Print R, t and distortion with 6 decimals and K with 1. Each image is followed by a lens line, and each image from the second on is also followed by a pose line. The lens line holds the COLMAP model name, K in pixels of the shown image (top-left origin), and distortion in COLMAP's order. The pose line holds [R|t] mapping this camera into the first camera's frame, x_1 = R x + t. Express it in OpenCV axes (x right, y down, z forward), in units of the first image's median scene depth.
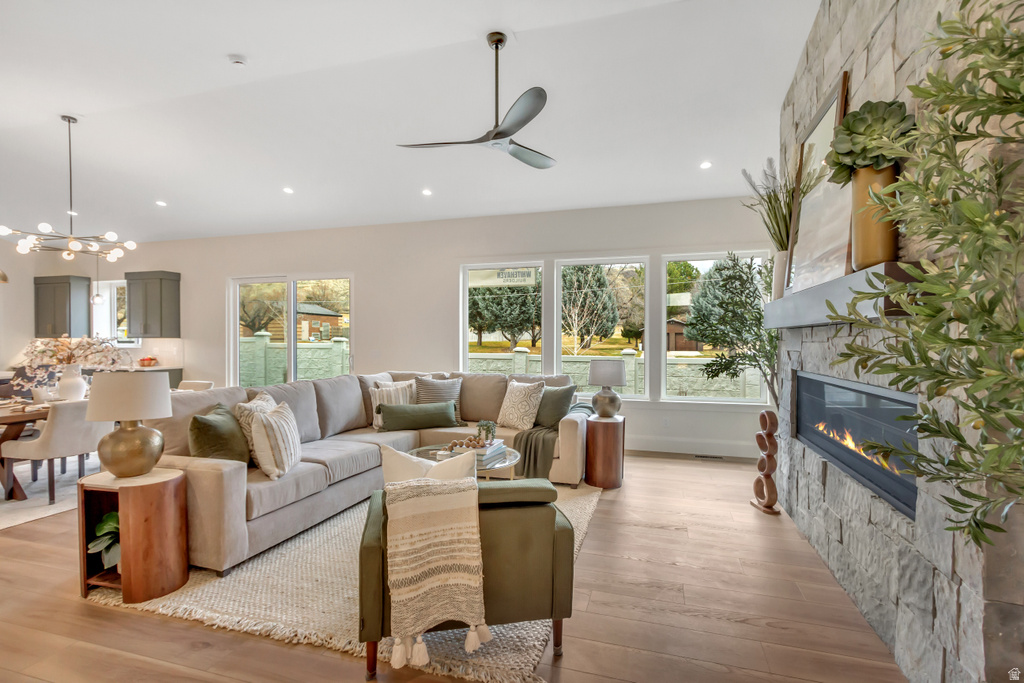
lens RADIAL K [[497.3, 0, 517.2], [0, 497.3, 347.9], [0, 0, 1]] dist [0.005999, -0.002210]
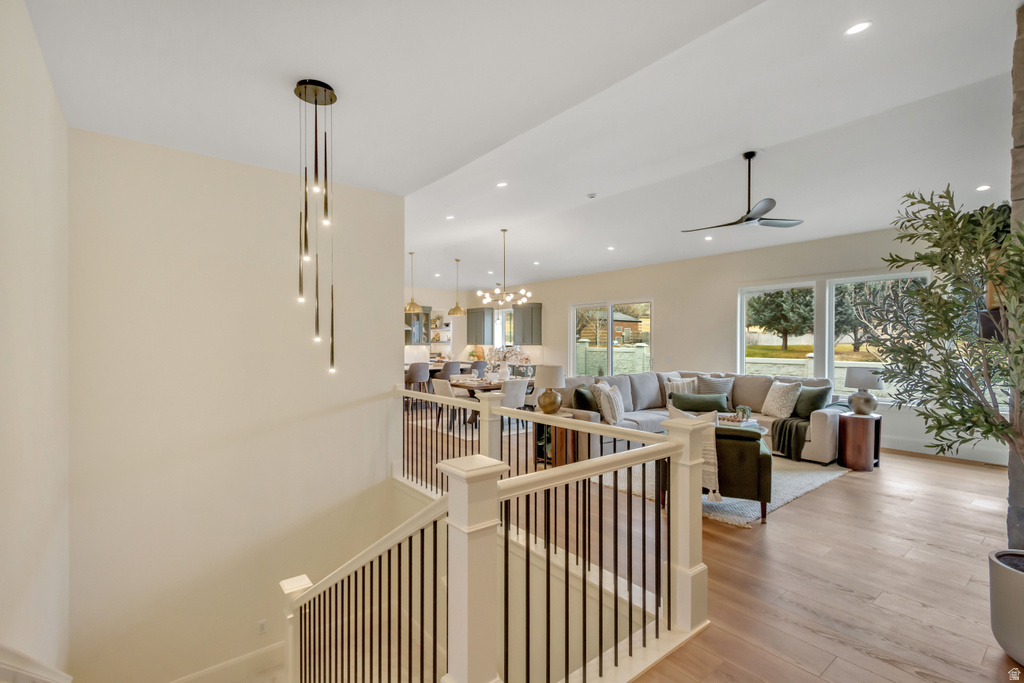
lens RADIAL K [[464.7, 0, 511.5], [0, 464.7, 343.7], [0, 0, 1]] dist [0.015444, -0.000420]
pose [[0.819548, 0.000510, -0.573010, 0.126855], [-0.008961, 0.999889, -0.011926, -0.011308], [0.572940, 0.014908, 0.819462, -0.405004]]
